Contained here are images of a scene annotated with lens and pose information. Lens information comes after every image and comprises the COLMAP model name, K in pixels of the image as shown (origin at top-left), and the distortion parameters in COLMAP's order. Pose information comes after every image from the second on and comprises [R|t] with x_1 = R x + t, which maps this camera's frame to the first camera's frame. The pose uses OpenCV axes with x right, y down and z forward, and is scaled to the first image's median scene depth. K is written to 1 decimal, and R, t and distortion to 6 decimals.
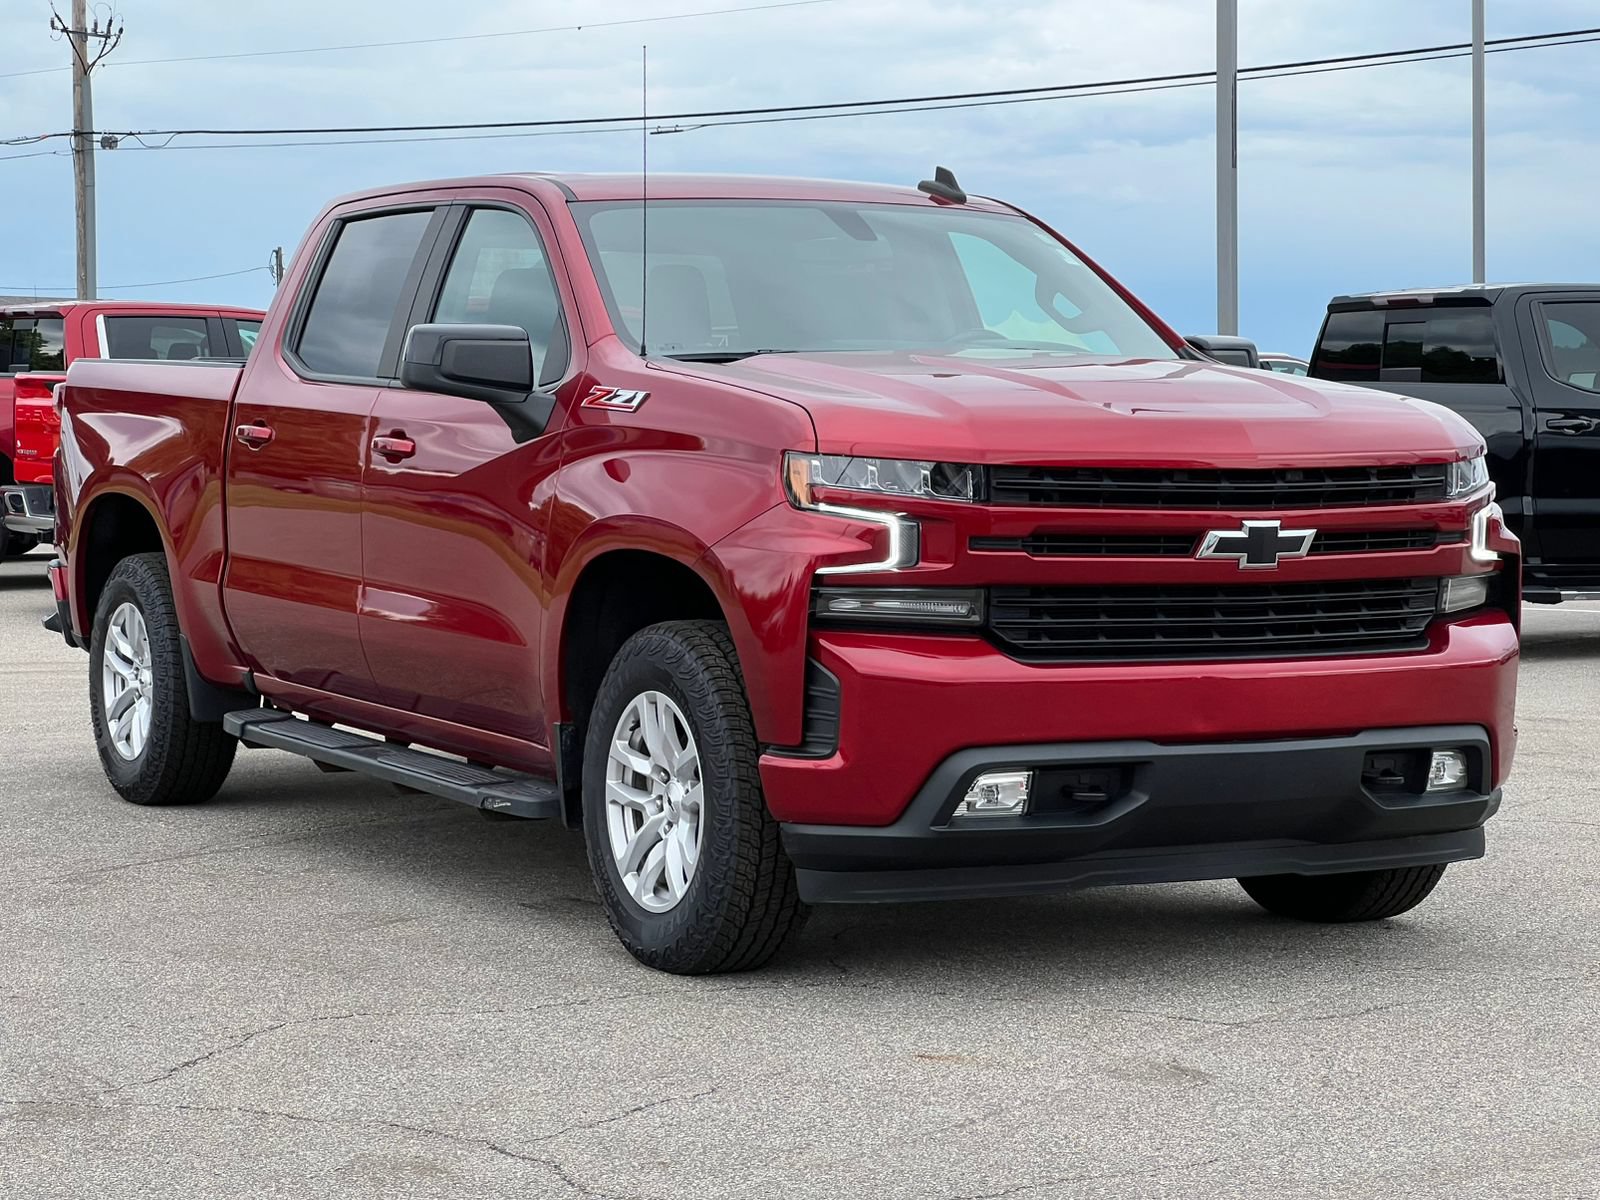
lens RADIAL K [[3978.3, 0, 800.1], [0, 3978.3, 601.7], [0, 0, 1]] dist [0.021586, 0.000000]
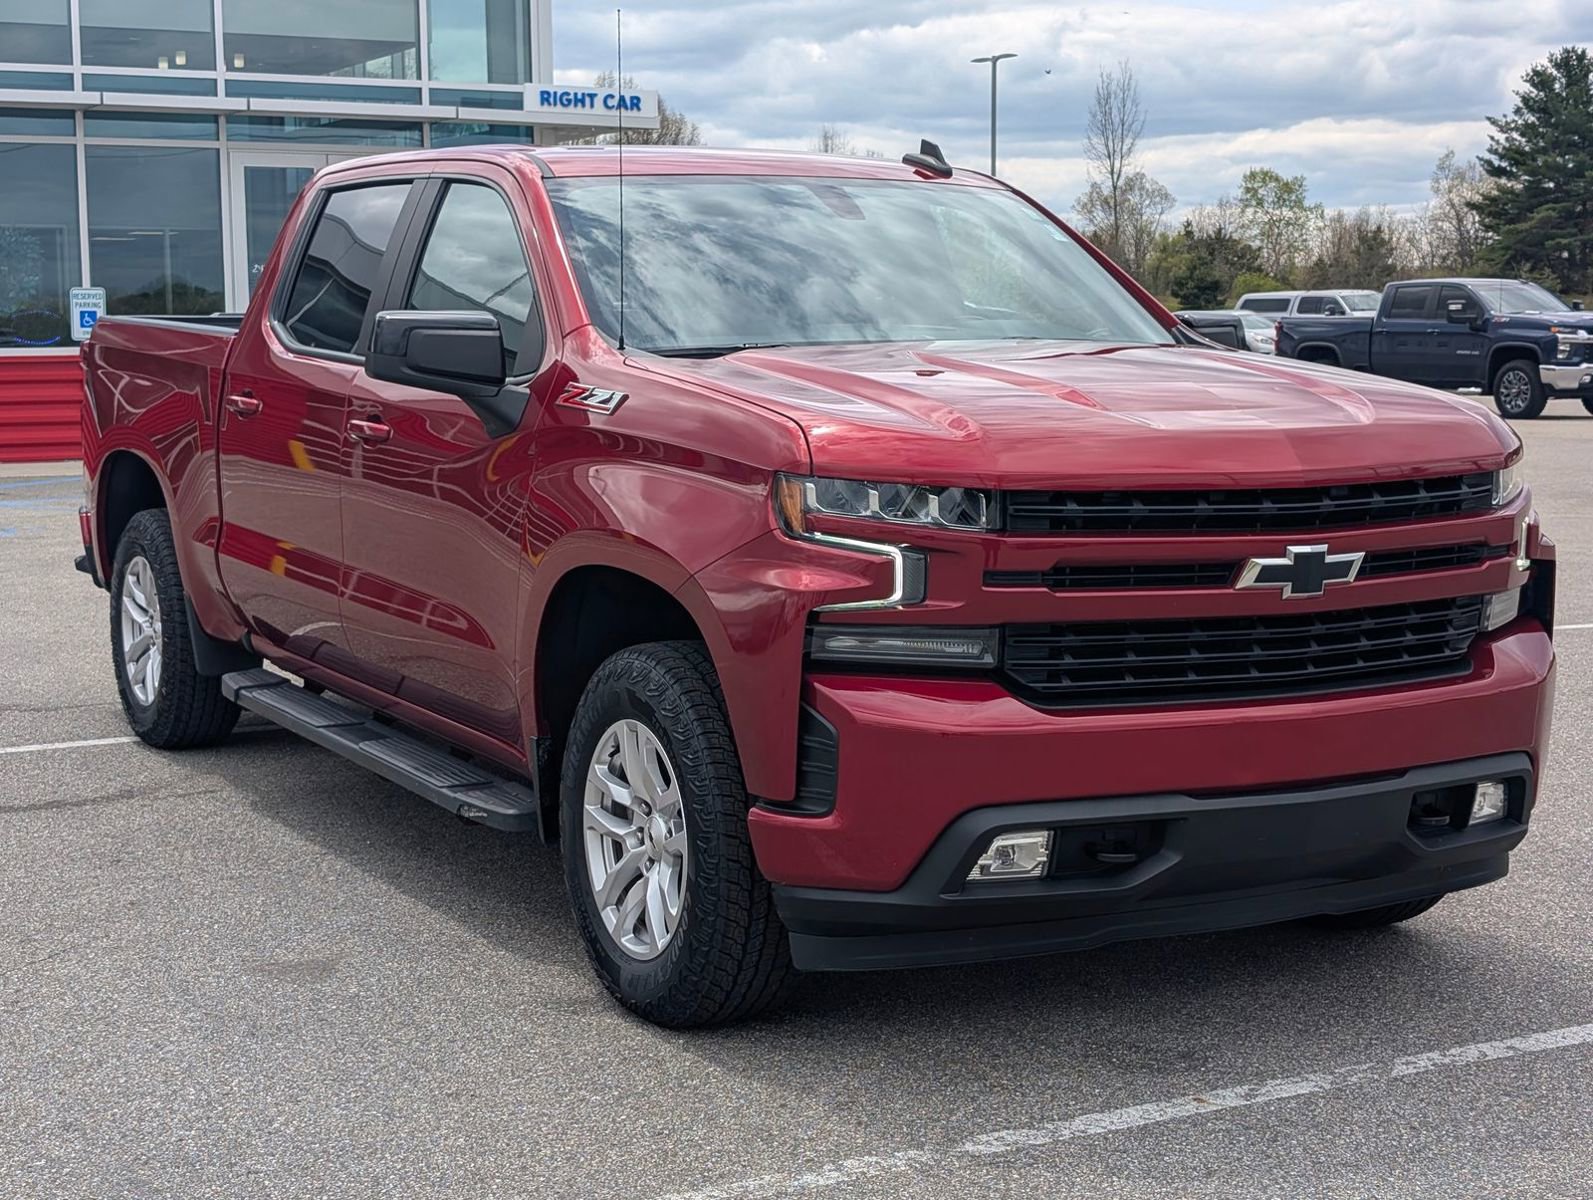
lens RADIAL K [[2759.2, 0, 802.0], [0, 2759.2, 648.0], [0, 0, 1]] dist [0.148499, 0.000000]
pose [[0.999908, -0.001599, 0.013453, -0.006264], [0.000538, 0.996909, 0.078565, -0.045619], [-0.013537, -0.078551, 0.996818, 0.368439]]
